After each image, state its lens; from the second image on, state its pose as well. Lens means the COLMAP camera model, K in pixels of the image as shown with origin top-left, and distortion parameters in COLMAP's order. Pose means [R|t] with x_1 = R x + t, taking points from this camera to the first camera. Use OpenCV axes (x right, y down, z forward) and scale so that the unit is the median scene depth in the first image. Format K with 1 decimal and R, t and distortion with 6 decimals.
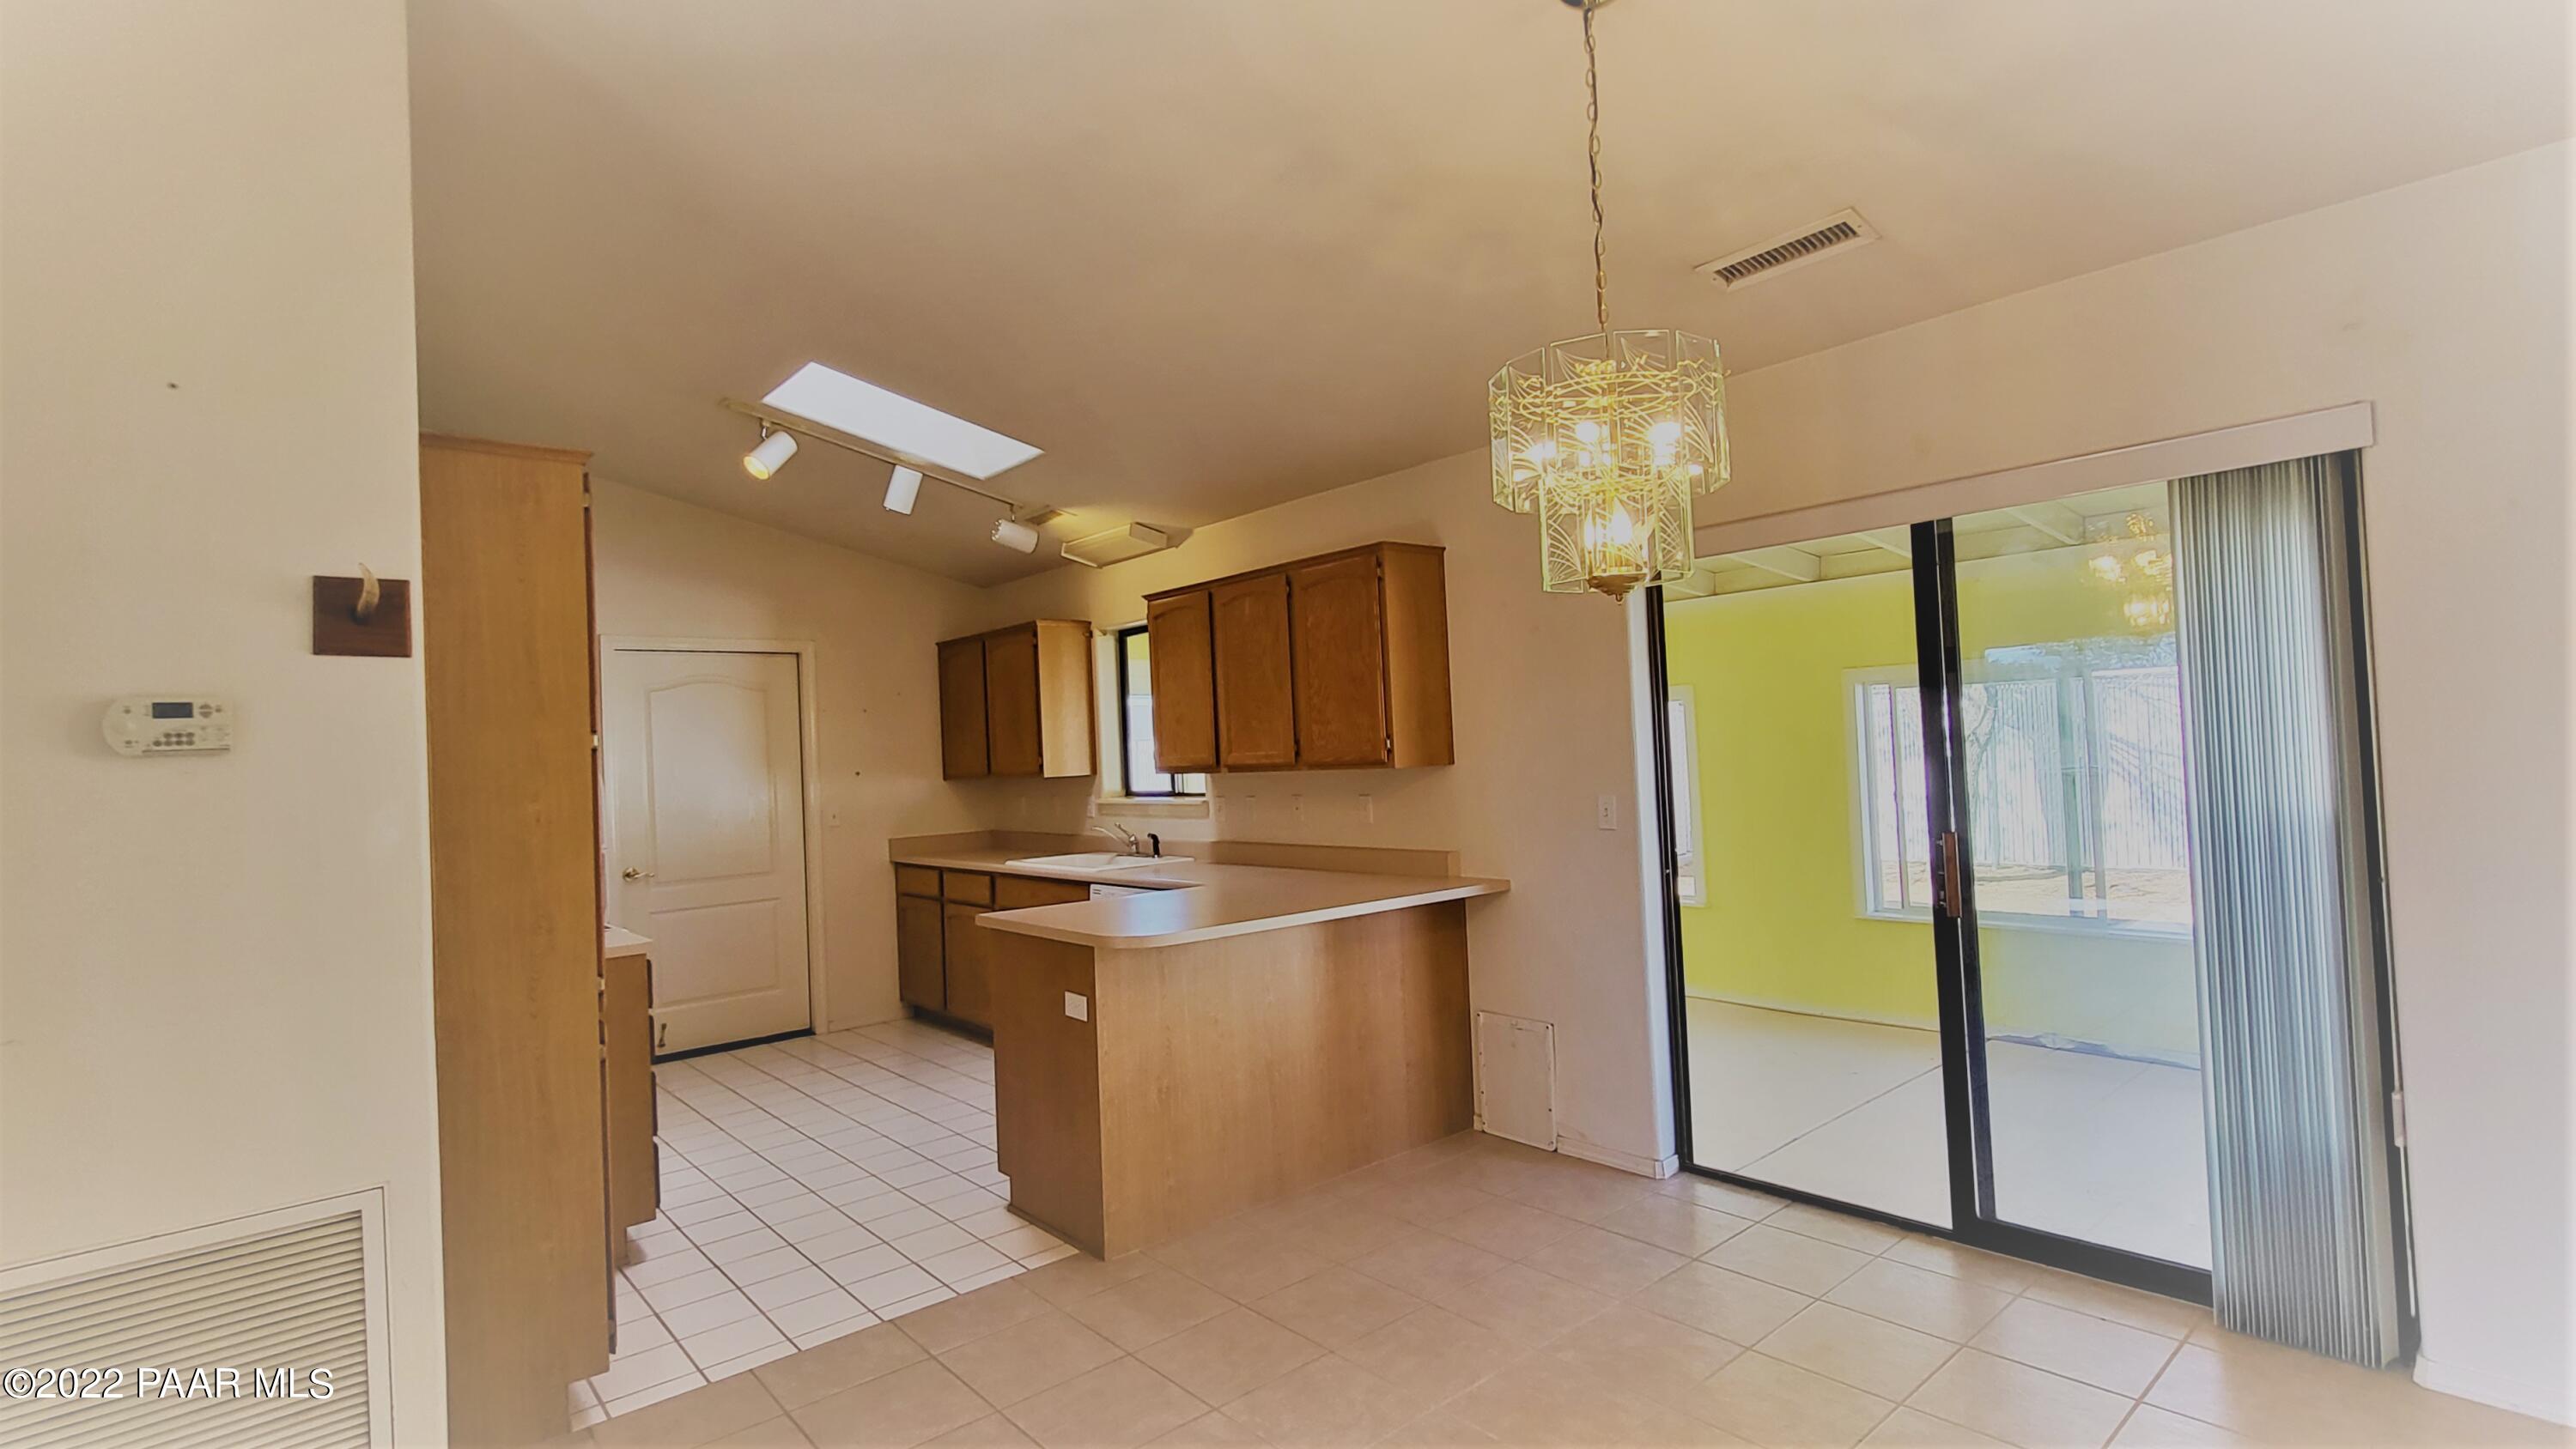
lens RADIAL K [[1021.9, 0, 1297.4], [0, 1021.9, 720.5], [0, 0, 1]] dist [0.000209, -0.000178]
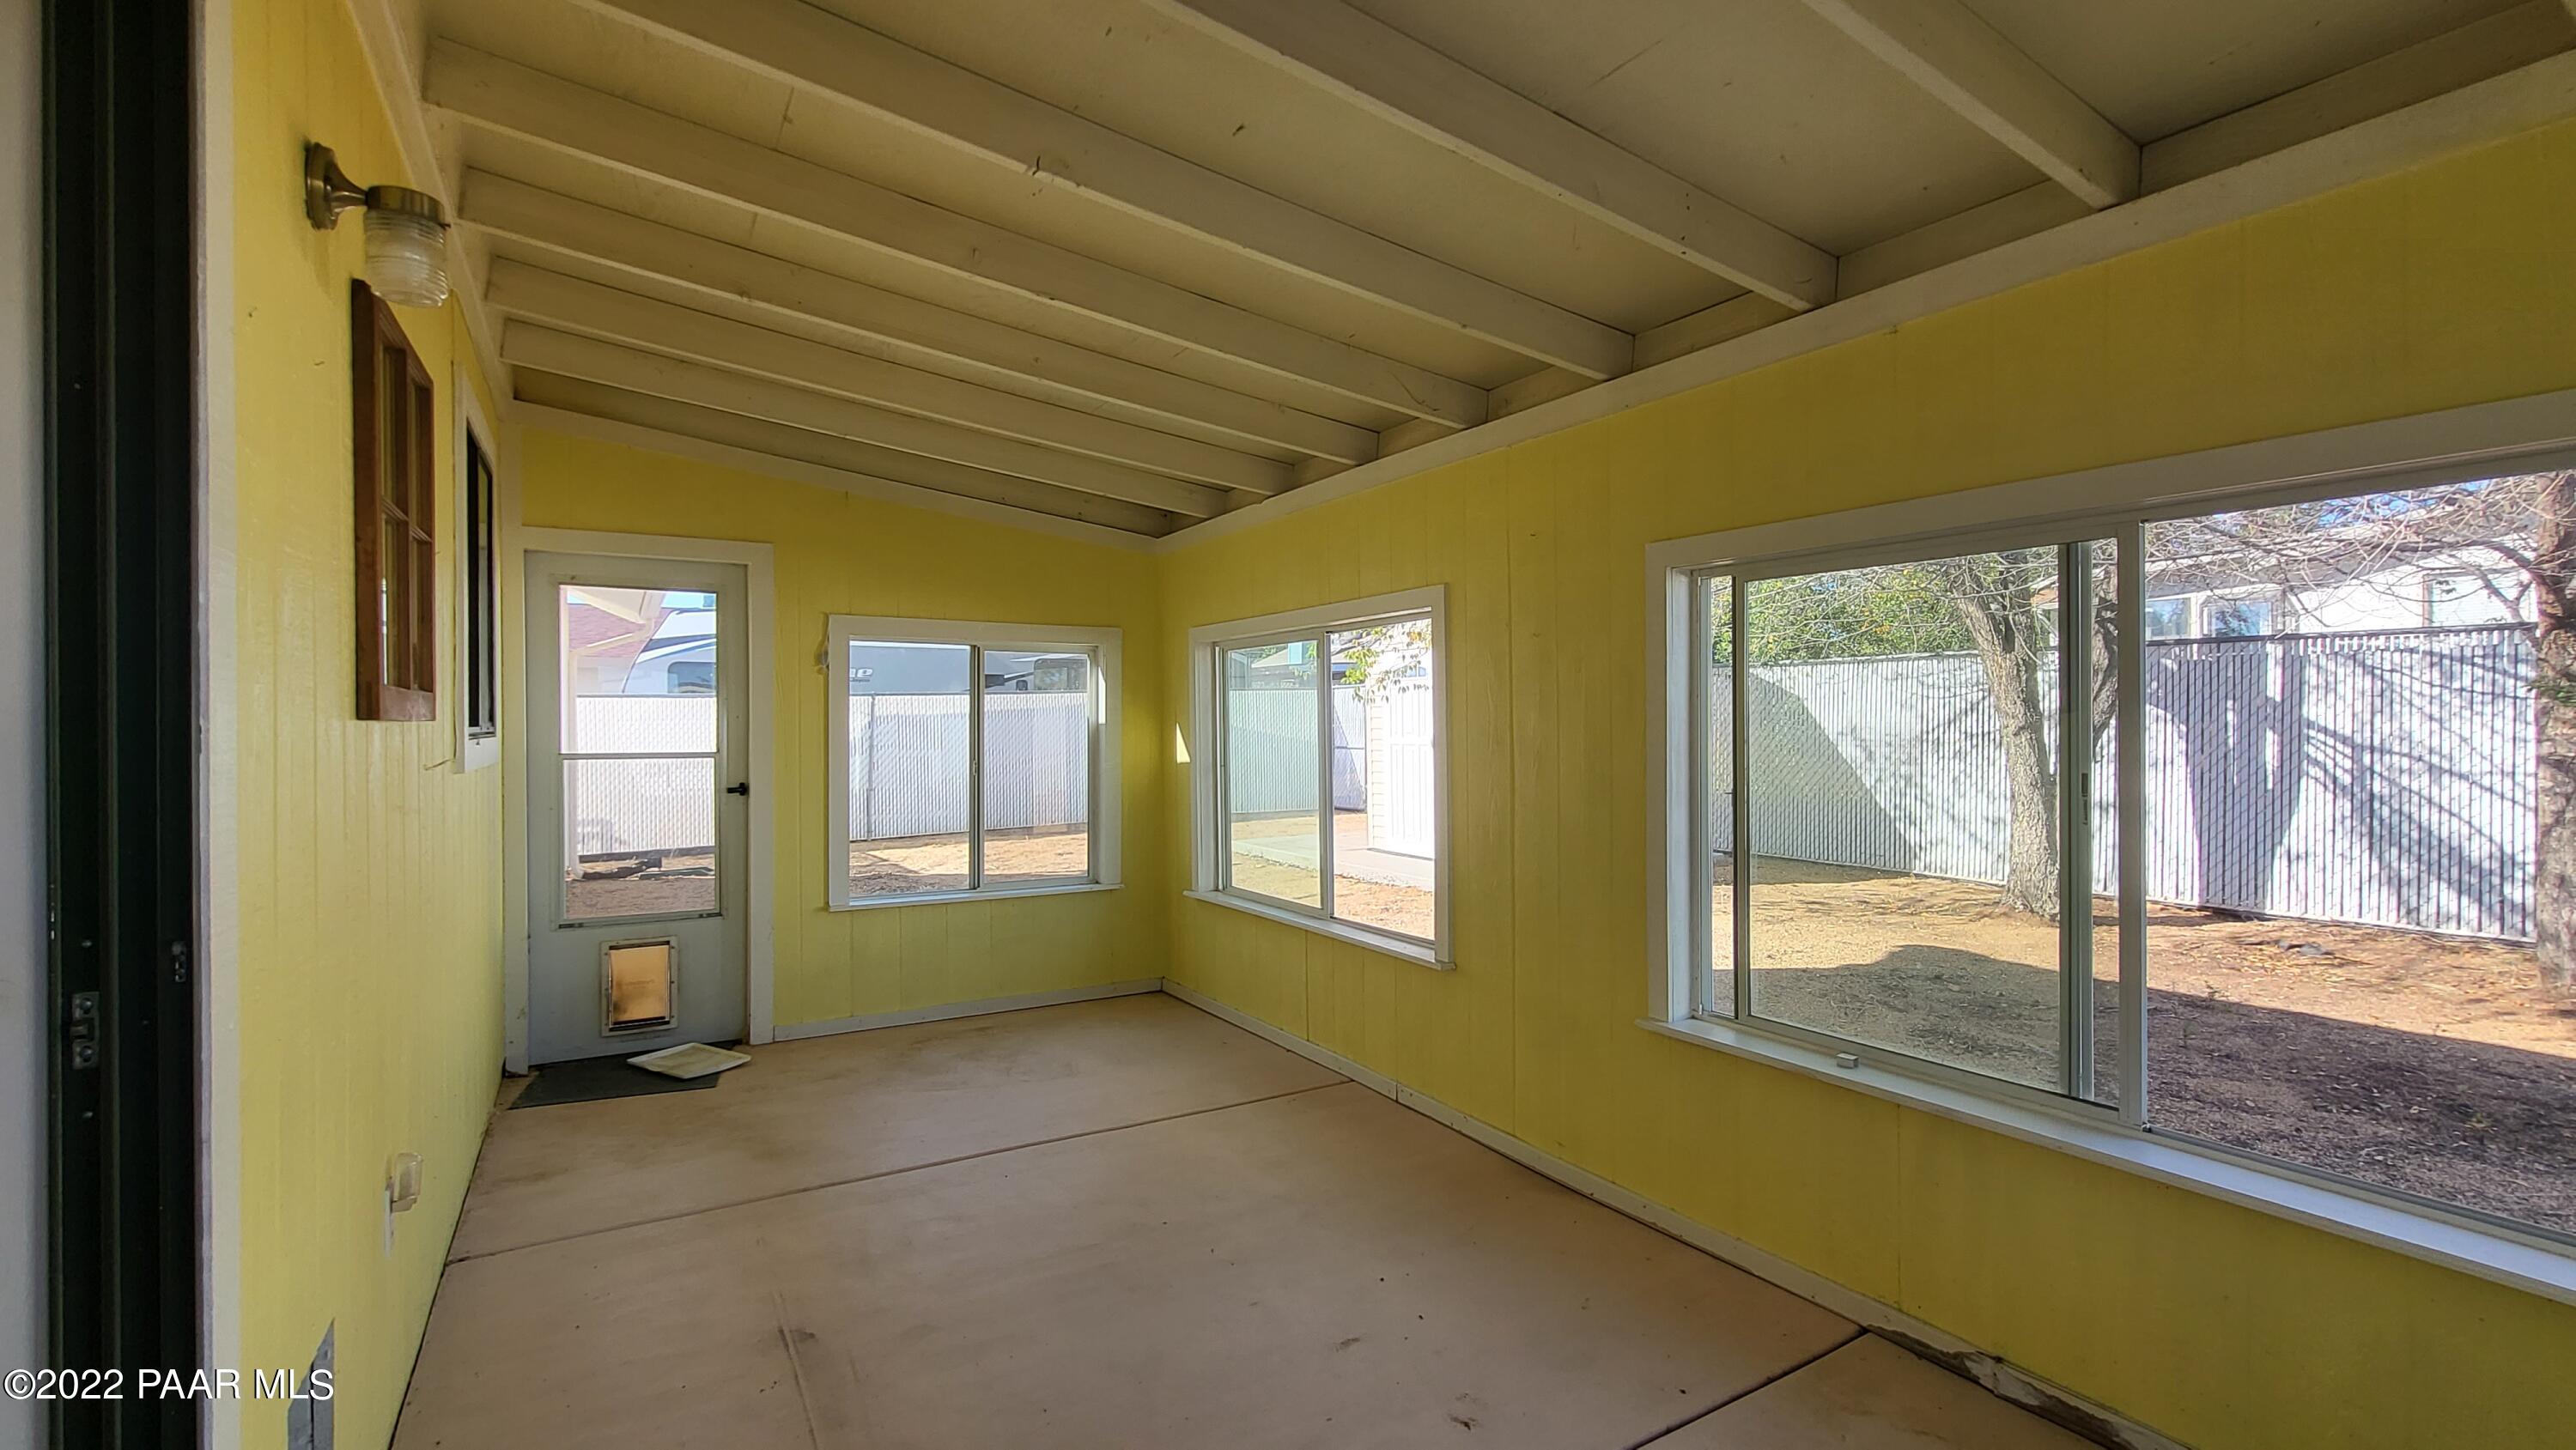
lens RADIAL K [[1021.9, 0, 1297.4], [0, 1021.9, 721.0], [0, 0, 1]] dist [0.000209, -0.000178]
pose [[0.990742, 0.042966, -0.128779, 0.560235], [-0.038389, 0.998547, 0.037812, 0.035114], [0.130217, -0.032518, 0.990952, 0.620503]]
